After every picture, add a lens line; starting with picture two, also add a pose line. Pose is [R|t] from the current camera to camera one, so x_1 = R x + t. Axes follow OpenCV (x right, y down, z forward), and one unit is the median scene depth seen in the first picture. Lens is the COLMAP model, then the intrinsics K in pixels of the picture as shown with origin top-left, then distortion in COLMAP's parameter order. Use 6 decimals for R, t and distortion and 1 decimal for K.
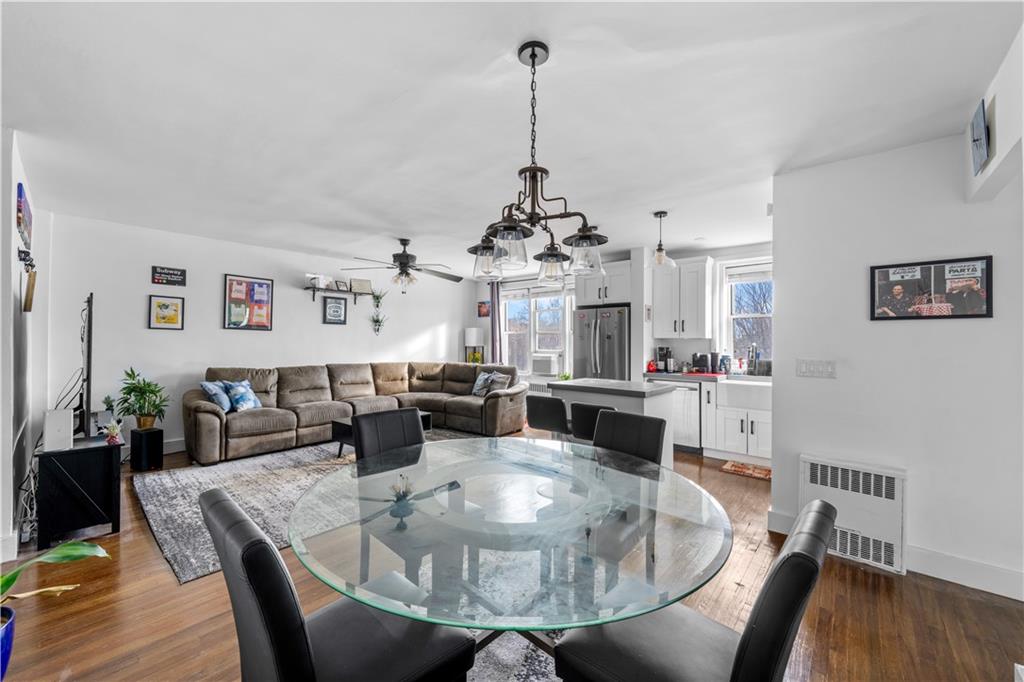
lens RADIAL K [[391.4, 0, 512.0], [0, 391.4, 341.0], [0, 0, 1]] dist [0.008522, -0.000095]
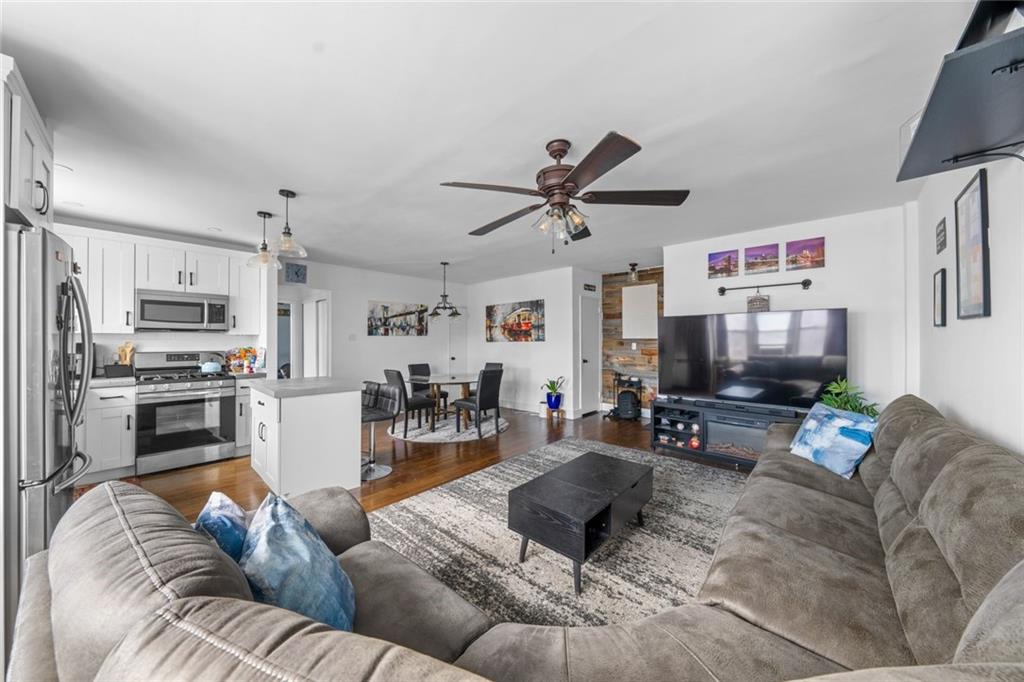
lens RADIAL K [[348.7, 0, 506.2], [0, 348.7, 340.1], [0, 0, 1]] dist [-0.002839, -0.000122]
pose [[-0.999353, -0.011176, 0.034200, -0.205317], [-0.011185, 0.999937, -0.000057, -0.001945], [-0.034197, -0.000439, -0.999415, 1.356674]]
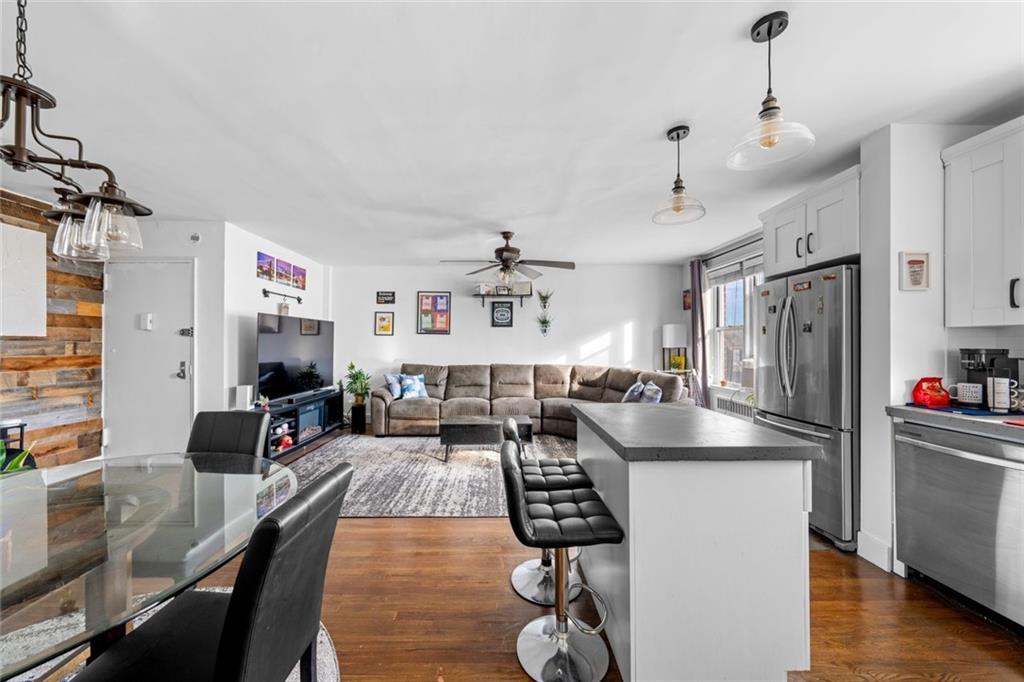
lens RADIAL K [[366.8, 0, 501.9], [0, 366.8, 340.2], [0, 0, 1]] dist [-0.006972, -0.000143]
pose [[0.665175, -0.014987, -0.746537, 0.341801], [0.007911, 0.999884, -0.013024, 0.007887], [0.746645, 0.002757, 0.665216, 0.384600]]
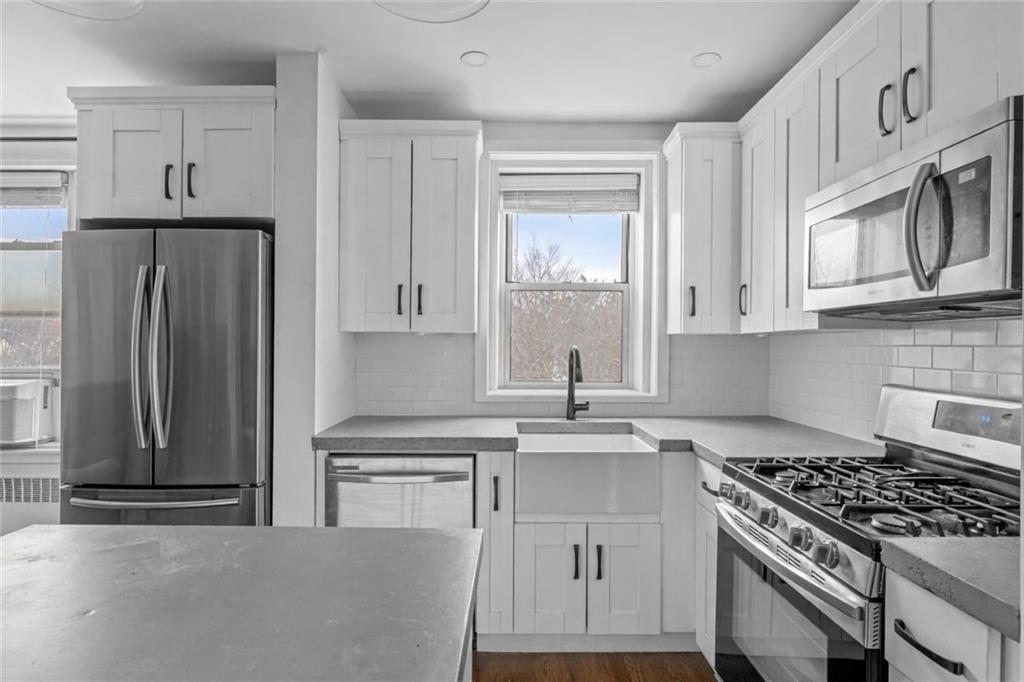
lens RADIAL K [[533.1, 0, 501.4], [0, 533.1, 343.0], [0, 0, 1]] dist [-0.000053, 0.000740]
pose [[0.762428, 0.003035, 0.647066, 0.161935], [-0.001759, 0.999995, -0.002618, 0.004060], [-0.647071, 0.000858, 0.762430, 0.545932]]
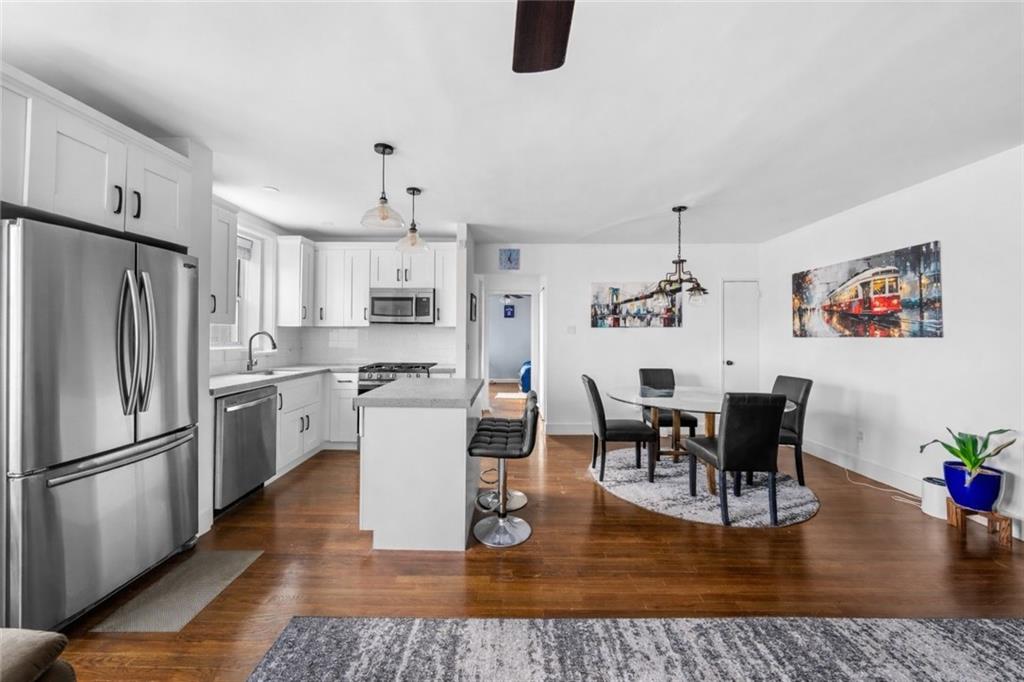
lens RADIAL K [[366.7, 0, 508.5], [0, 366.7, 328.5], [0, 0, 1]] dist [-0.001219, 0.000008]
pose [[-0.647297, -0.004041, 0.762227, -0.294511], [-0.011215, 0.999928, -0.004223, -0.003152], [-0.762155, -0.011282, -0.647296, 0.991197]]
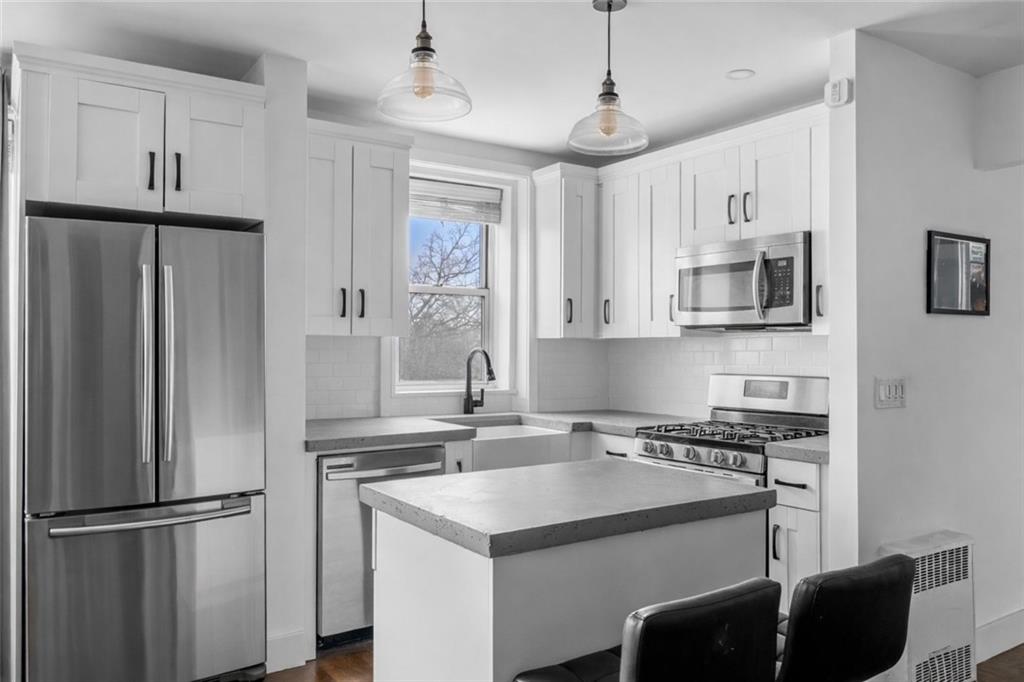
lens RADIAL K [[783.7, 0, 512.0], [0, 783.7, 341.0], [0, 0, 1]] dist [-0.008434, -0.002757]
pose [[0.253263, 0.001663, 0.967396, -0.255934], [0.000272, 0.999998, -0.001790, -0.001308], [-0.967397, 0.000717, 0.253262, 0.648533]]
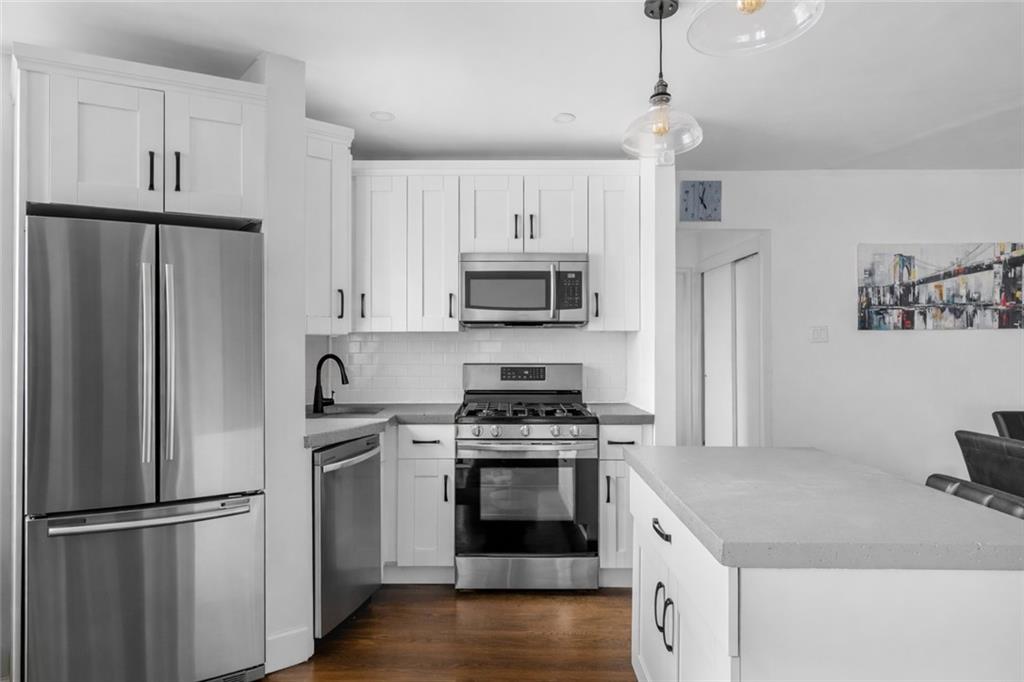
lens RADIAL K [[536.7, 0, 509.3], [0, 536.7, 342.8], [0, 0, 1]] dist [0.000722, 0.000315]
pose [[-0.647515, -0.007521, 0.762015, 0.047729], [-0.004577, 0.999972, 0.005980, 0.002772], [-0.762039, 0.000384, -0.647531, 1.047562]]
